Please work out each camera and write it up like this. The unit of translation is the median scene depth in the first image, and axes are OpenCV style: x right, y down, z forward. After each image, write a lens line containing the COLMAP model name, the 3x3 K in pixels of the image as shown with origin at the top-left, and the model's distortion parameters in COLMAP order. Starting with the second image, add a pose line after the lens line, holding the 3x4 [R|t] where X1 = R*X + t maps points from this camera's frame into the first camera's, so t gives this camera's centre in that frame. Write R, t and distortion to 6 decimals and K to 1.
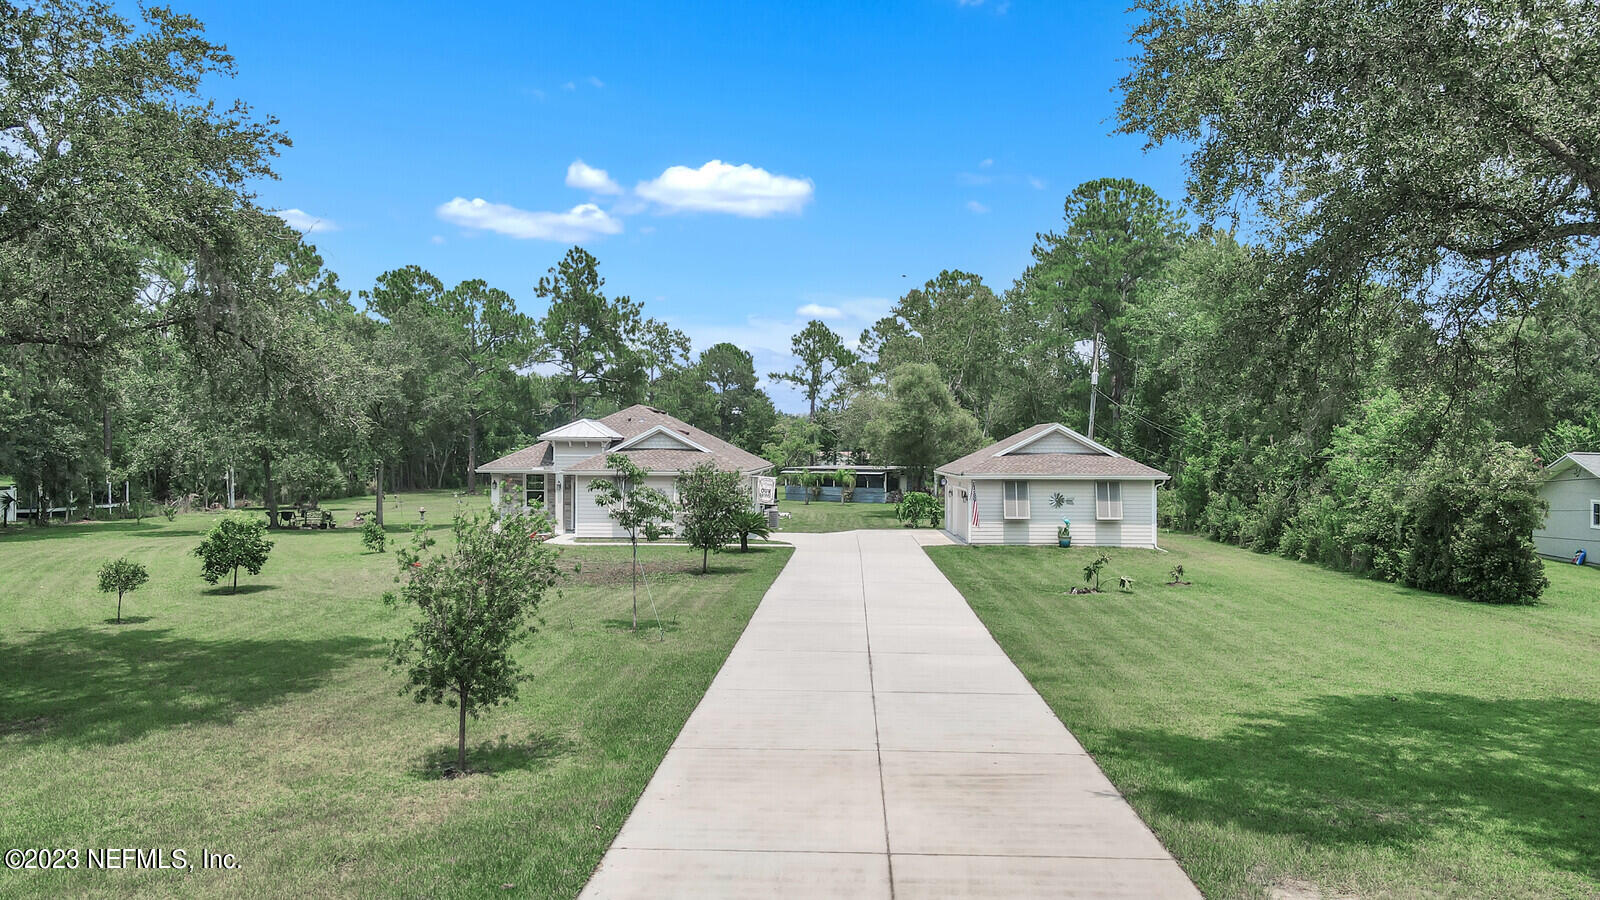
lens RADIAL K [[1192.6, 0, 793.7], [0, 1192.6, 452.9], [0, 0, 1]] dist [0.000461, 0.023777]
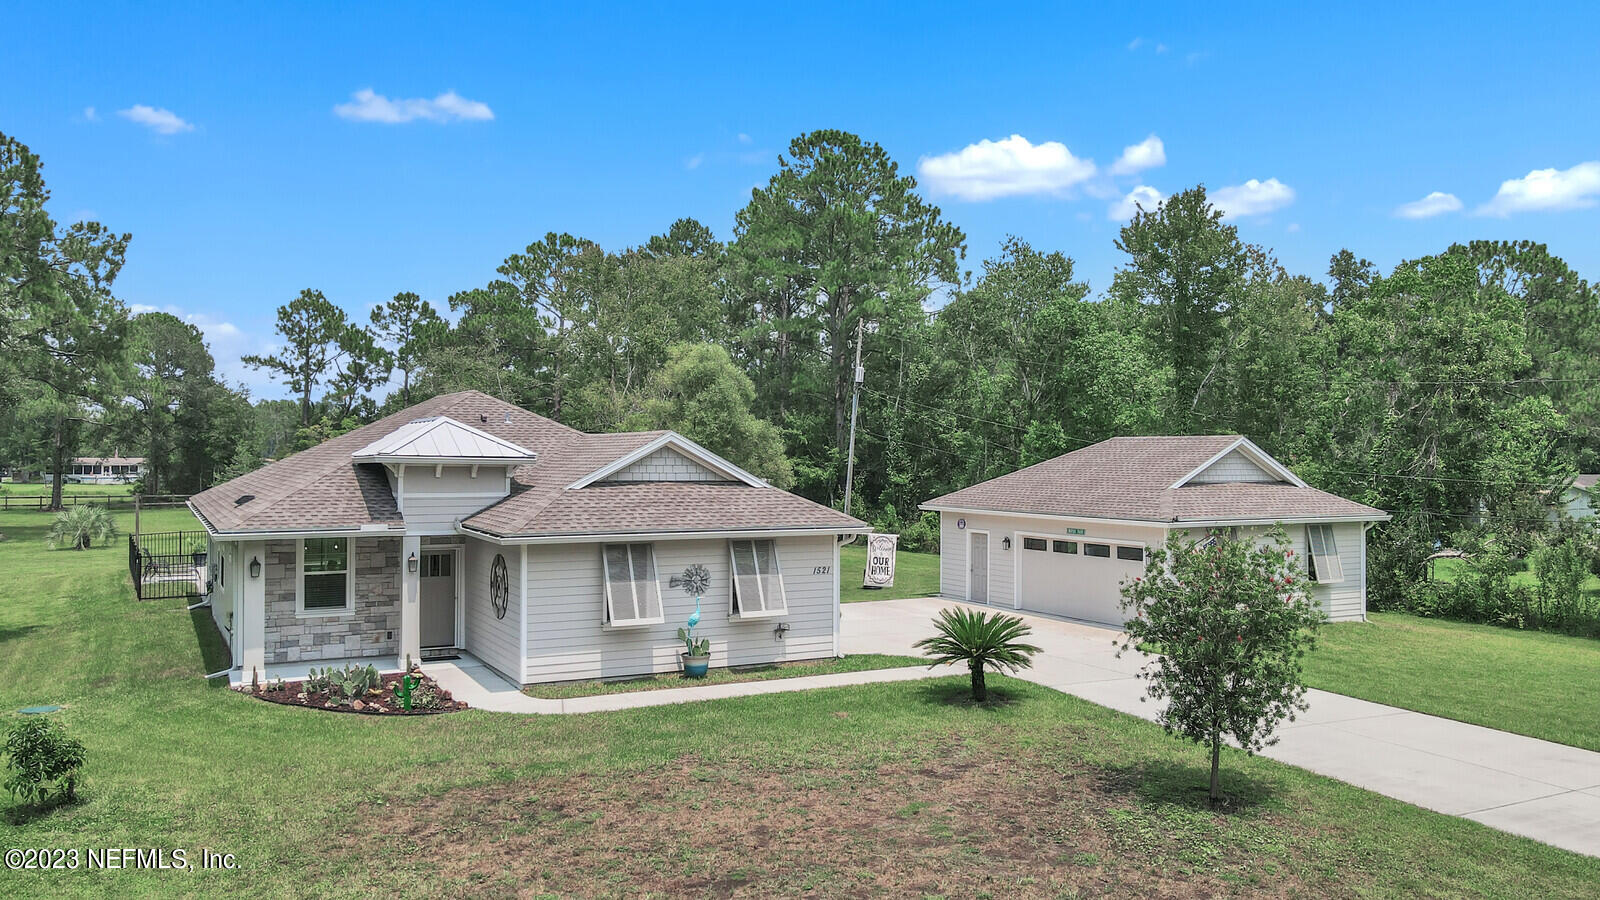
lens RADIAL K [[1192.6, 0, 805.1], [0, 1192.6, 455.9], [0, 0, 1]] dist [0.000461, 0.023777]
pose [[0.859455, 0.000526, 0.511210, -0.101946], [-0.000562, 1.000000, -0.000083, -0.004489], [-0.511210, -0.000216, 0.859456, 0.182890]]
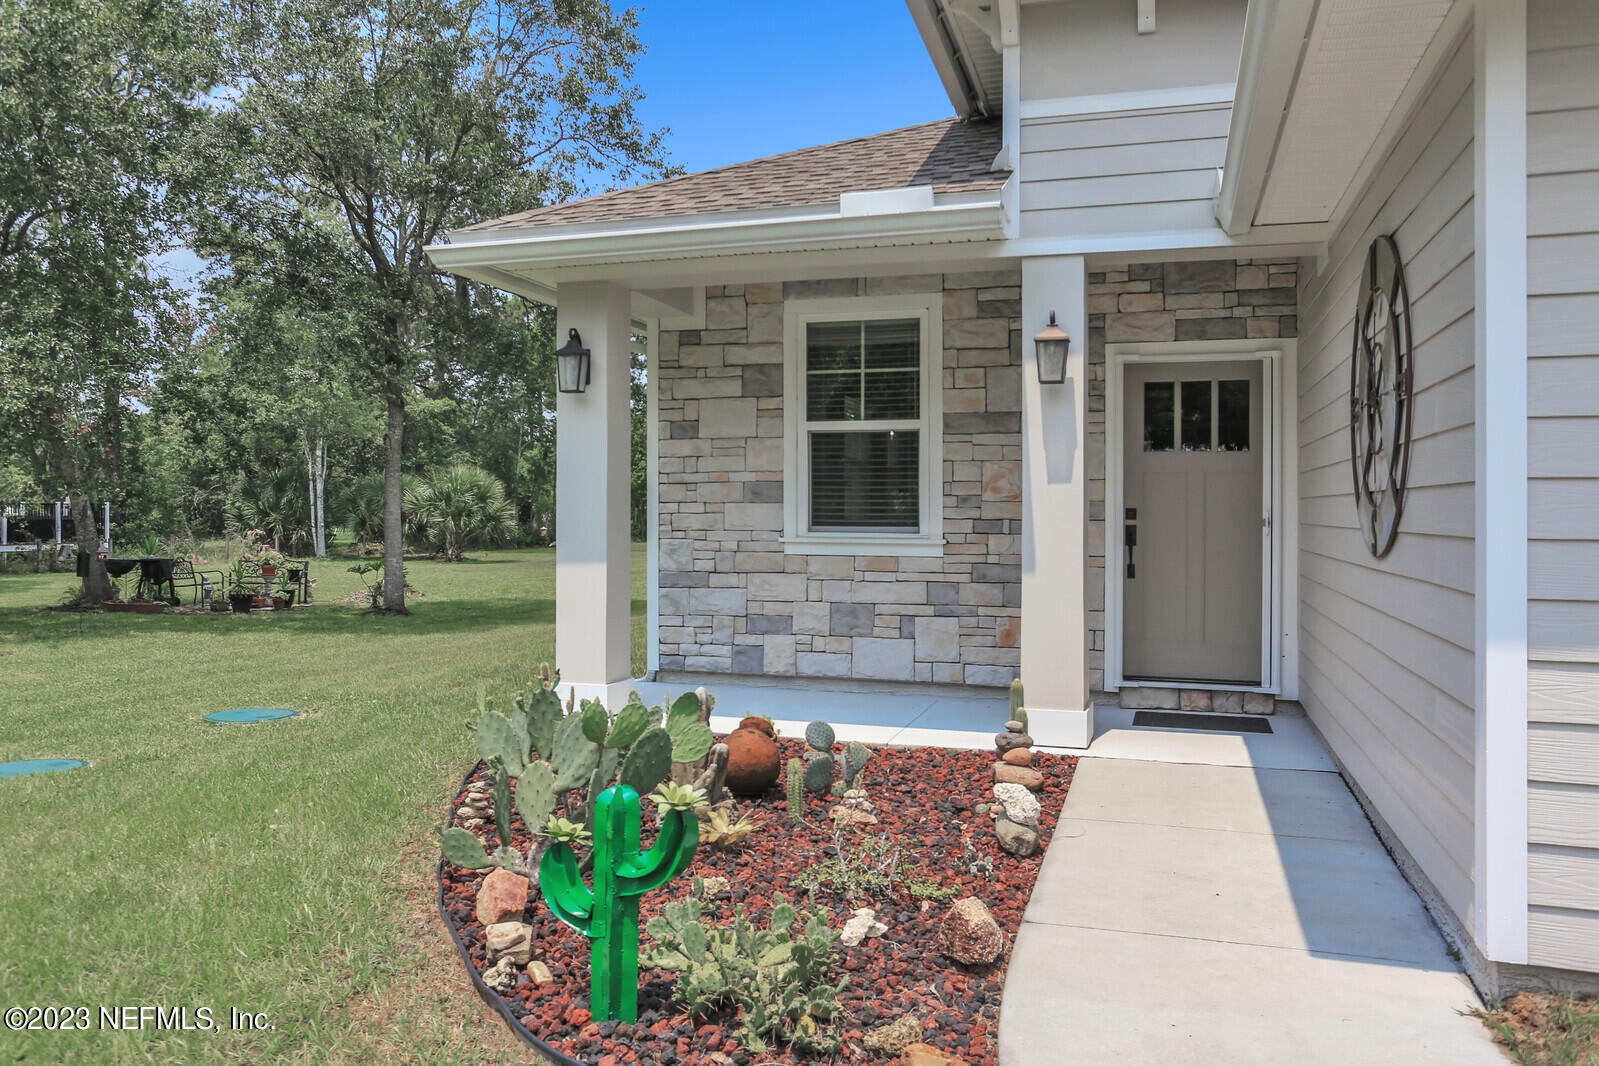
lens RADIAL K [[1160.3, 0, 806.7], [0, 1160.3, 525.4], [0, 0, 1]] dist [-0.006895, 0.000540]
pose [[0.964859, -0.000389, -0.262768, -0.064643], [0.001605, 0.999989, 0.004413, 0.015123], [0.262763, -0.004679, 0.964849, 0.299199]]
